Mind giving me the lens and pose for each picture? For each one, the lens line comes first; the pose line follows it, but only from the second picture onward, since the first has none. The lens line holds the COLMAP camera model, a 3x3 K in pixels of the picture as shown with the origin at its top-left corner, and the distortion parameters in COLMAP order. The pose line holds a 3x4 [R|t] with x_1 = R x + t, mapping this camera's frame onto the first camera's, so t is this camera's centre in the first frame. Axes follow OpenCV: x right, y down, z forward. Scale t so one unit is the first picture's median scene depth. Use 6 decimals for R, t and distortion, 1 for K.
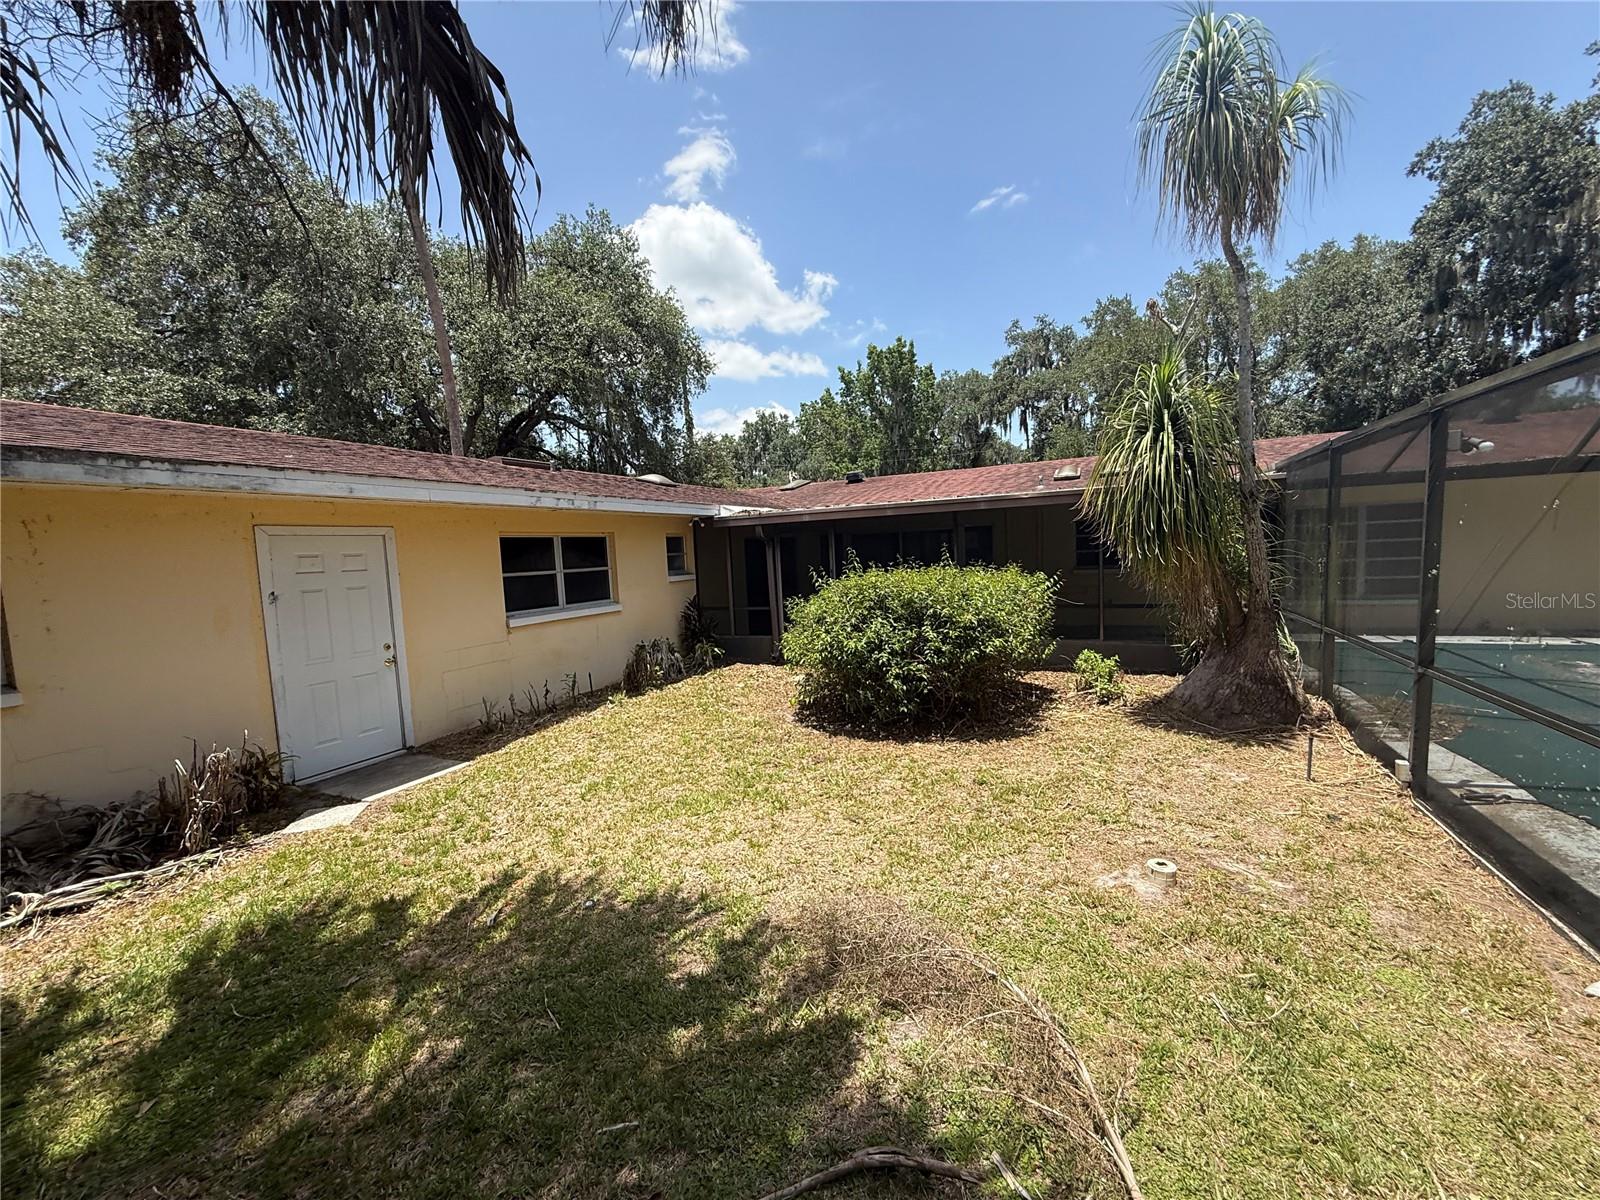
lens RADIAL K [[640.1, 0, 796.3], [0, 640.1, 598.8], [0, 0, 1]] dist [0.002095, 0.000100]
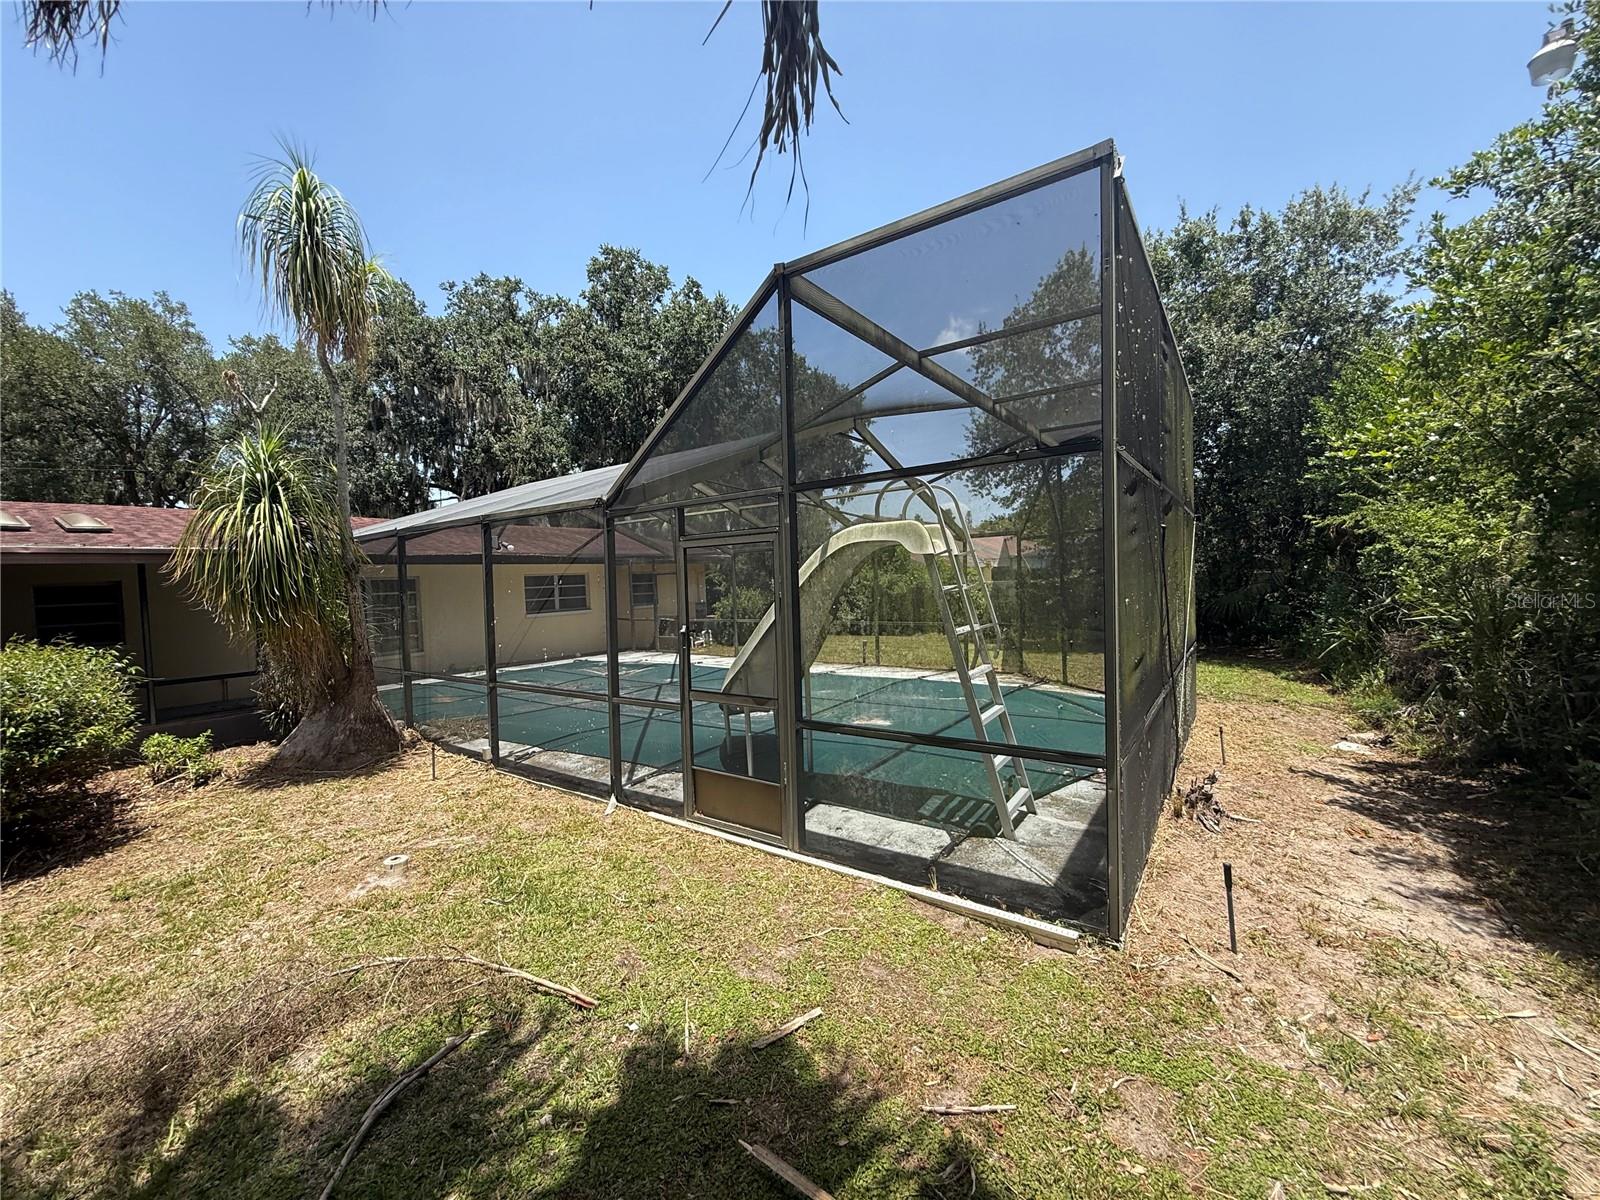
lens RADIAL K [[640.1, 0, 801.7], [0, 640.1, 600.1], [0, 0, 1]] dist [0.002095, 0.000100]
pose [[0.175579, 0.005404, 0.984450, -0.322944], [0.106229, 0.994042, -0.024403, 0.018426], [-0.978717, 0.108862, 0.173959, -0.025802]]
